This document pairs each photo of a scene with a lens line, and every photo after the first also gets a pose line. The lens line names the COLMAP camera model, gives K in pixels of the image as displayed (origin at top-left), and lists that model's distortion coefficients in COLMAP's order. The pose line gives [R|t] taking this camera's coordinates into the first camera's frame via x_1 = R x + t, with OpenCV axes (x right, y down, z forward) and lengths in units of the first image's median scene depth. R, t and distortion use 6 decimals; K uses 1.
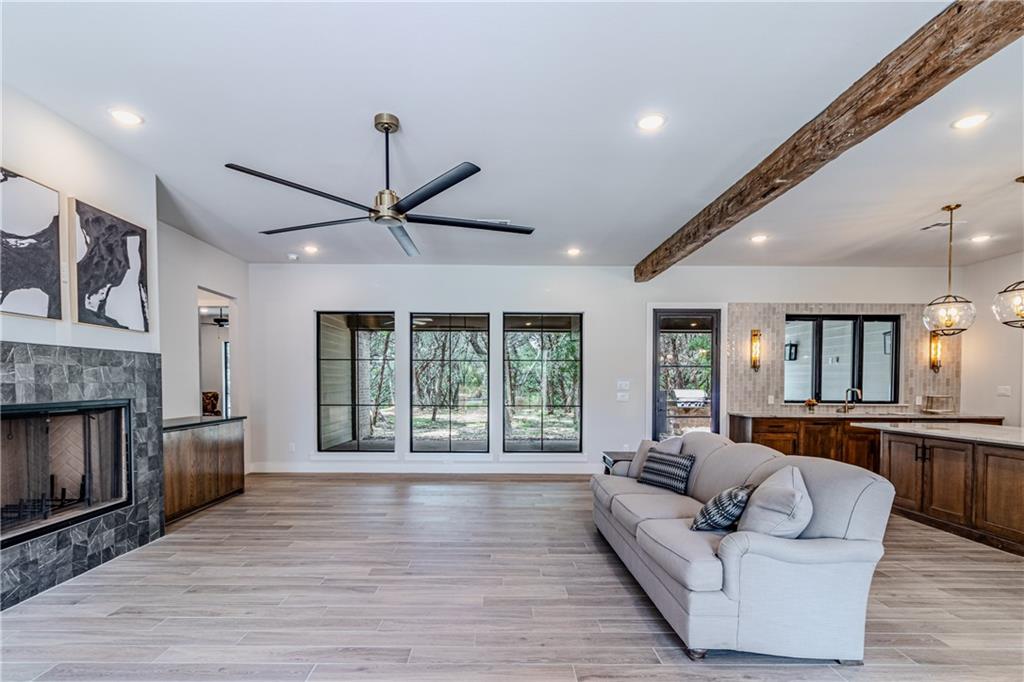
lens RADIAL K [[495.0, 0, 494.7], [0, 495.0, 397.3], [0, 0, 1]] dist [0.001914, 0.000237]
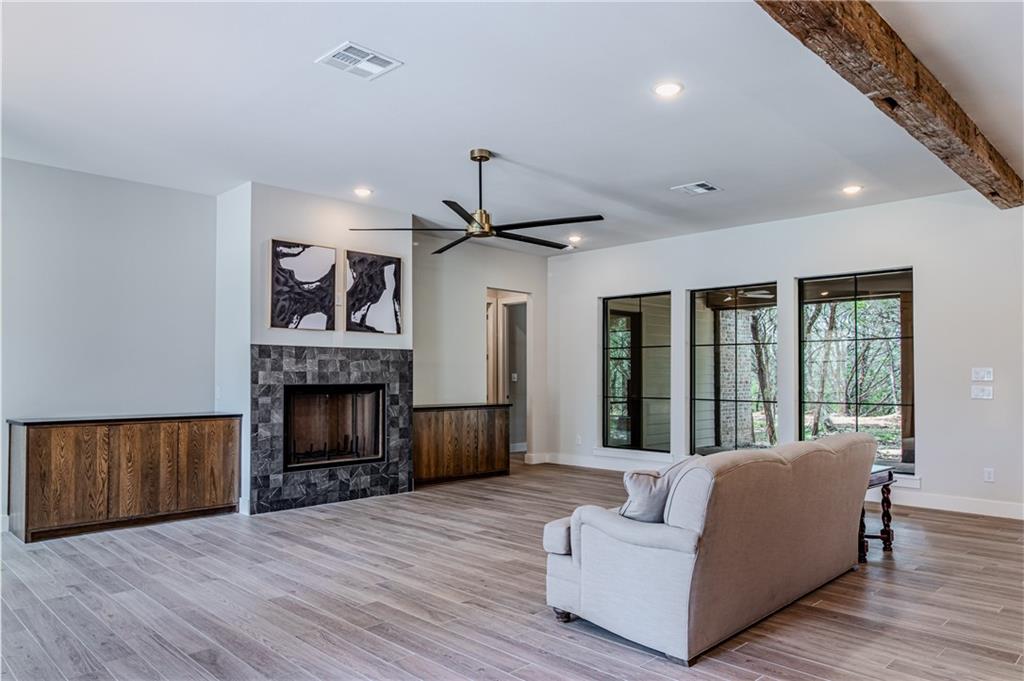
lens RADIAL K [[688.1, 0, 505.3], [0, 688.1, 360.8], [0, 0, 1]] dist [-0.005975, 0.000745]
pose [[0.701683, -0.020045, -0.712207, 0.807256], [-0.019216, 0.998708, -0.047041, 0.022431], [0.712230, 0.046694, 0.700391, -0.092235]]
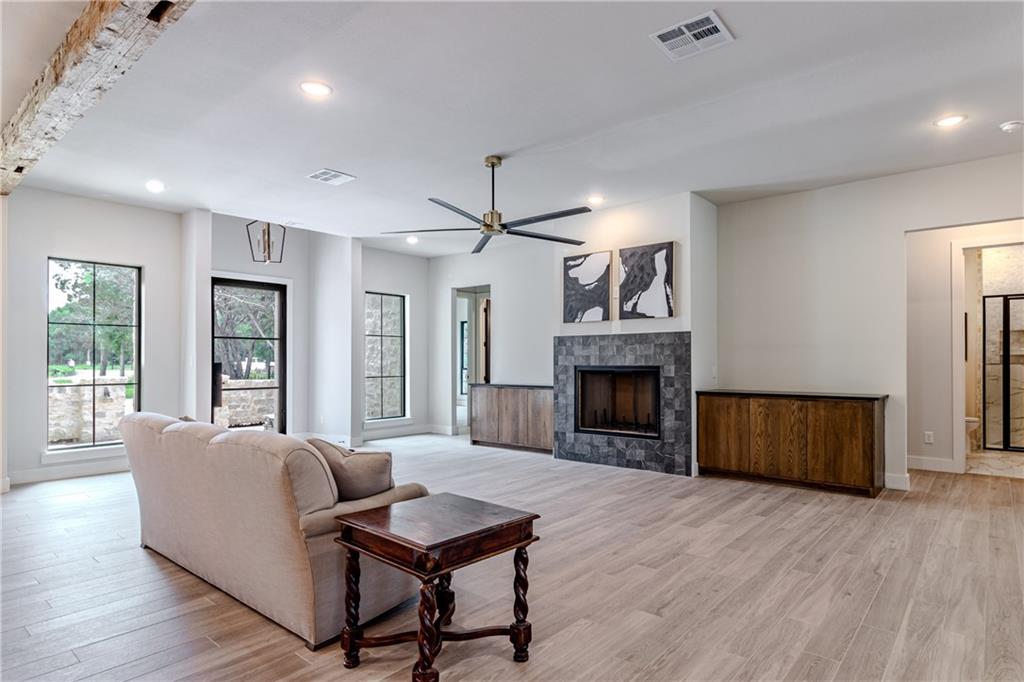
lens RADIAL K [[564.6, 0, 522.5], [0, 564.6, 355.3], [0, 0, 1]] dist [0.001986, 0.001169]
pose [[-0.642827, -0.013285, -0.765896, 0.727710], [-0.025052, 0.999679, 0.003686, -0.021485], [0.765602, 0.021557, -0.642953, 1.654080]]
